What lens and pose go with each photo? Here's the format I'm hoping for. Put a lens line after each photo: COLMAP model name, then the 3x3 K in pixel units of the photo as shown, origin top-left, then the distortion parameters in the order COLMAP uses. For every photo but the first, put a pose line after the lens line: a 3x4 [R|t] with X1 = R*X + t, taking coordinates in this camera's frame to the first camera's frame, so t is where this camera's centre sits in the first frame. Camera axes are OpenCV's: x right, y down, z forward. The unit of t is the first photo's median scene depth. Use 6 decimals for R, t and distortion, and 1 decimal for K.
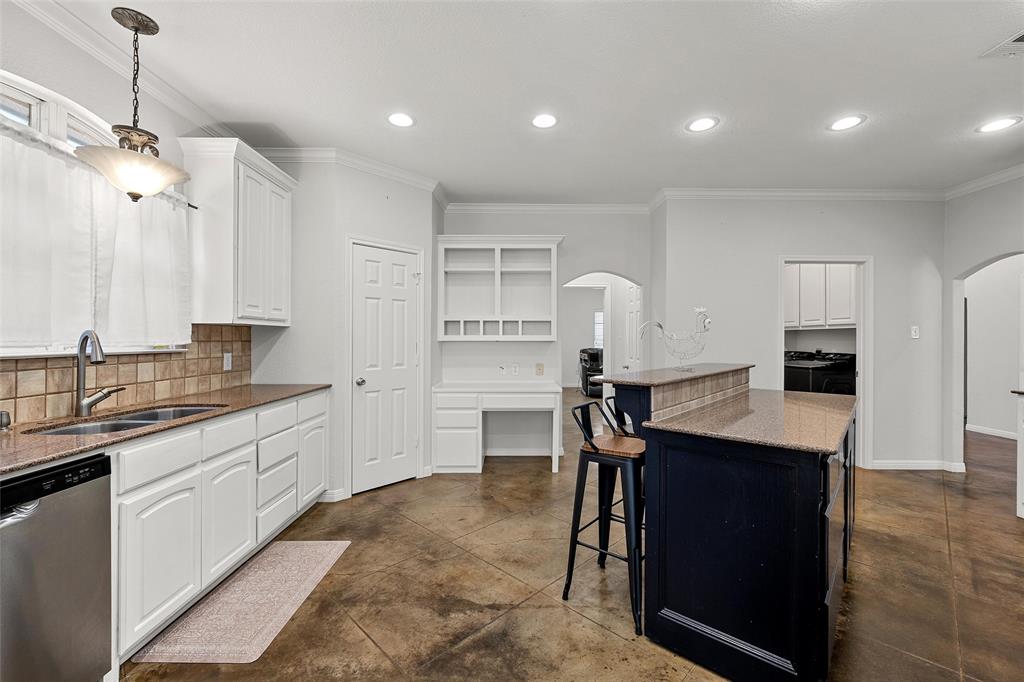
lens RADIAL K [[420.6, 0, 520.2], [0, 420.6, 336.8], [0, 0, 1]] dist [0.001247, 0.000216]
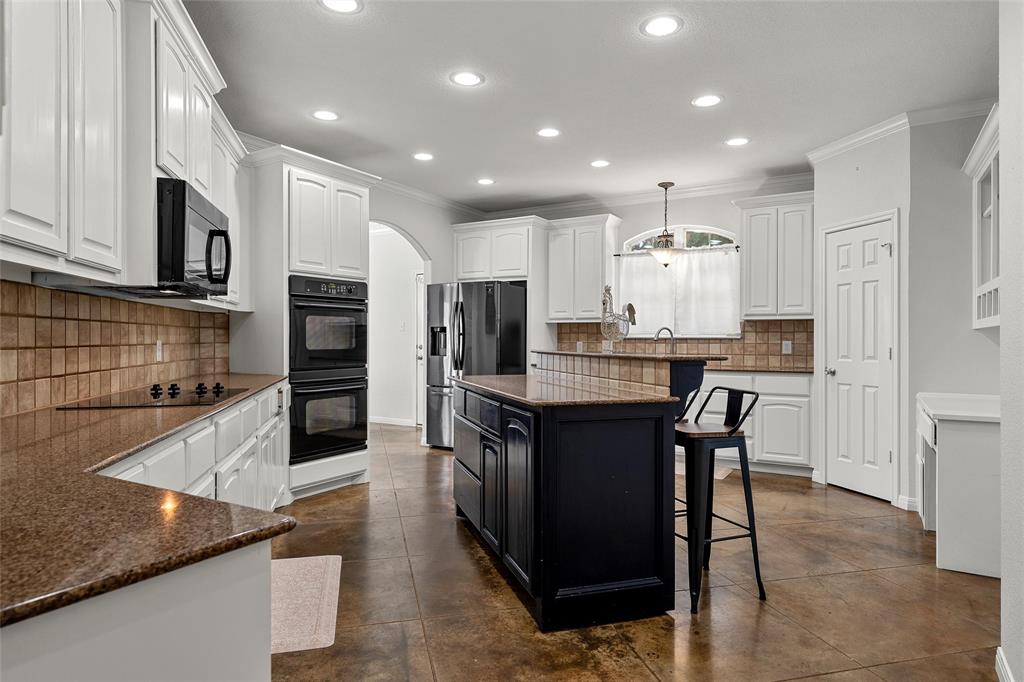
lens RADIAL K [[610.3, 0, 512.0], [0, 610.3, 341.0], [0, 0, 1]] dist [-0.000267, 0.000027]
pose [[-0.527381, -0.004898, -0.849615, 1.061890], [-0.000668, 0.999985, -0.005350, 0.038038], [0.849629, -0.002254, -0.527376, 0.970901]]
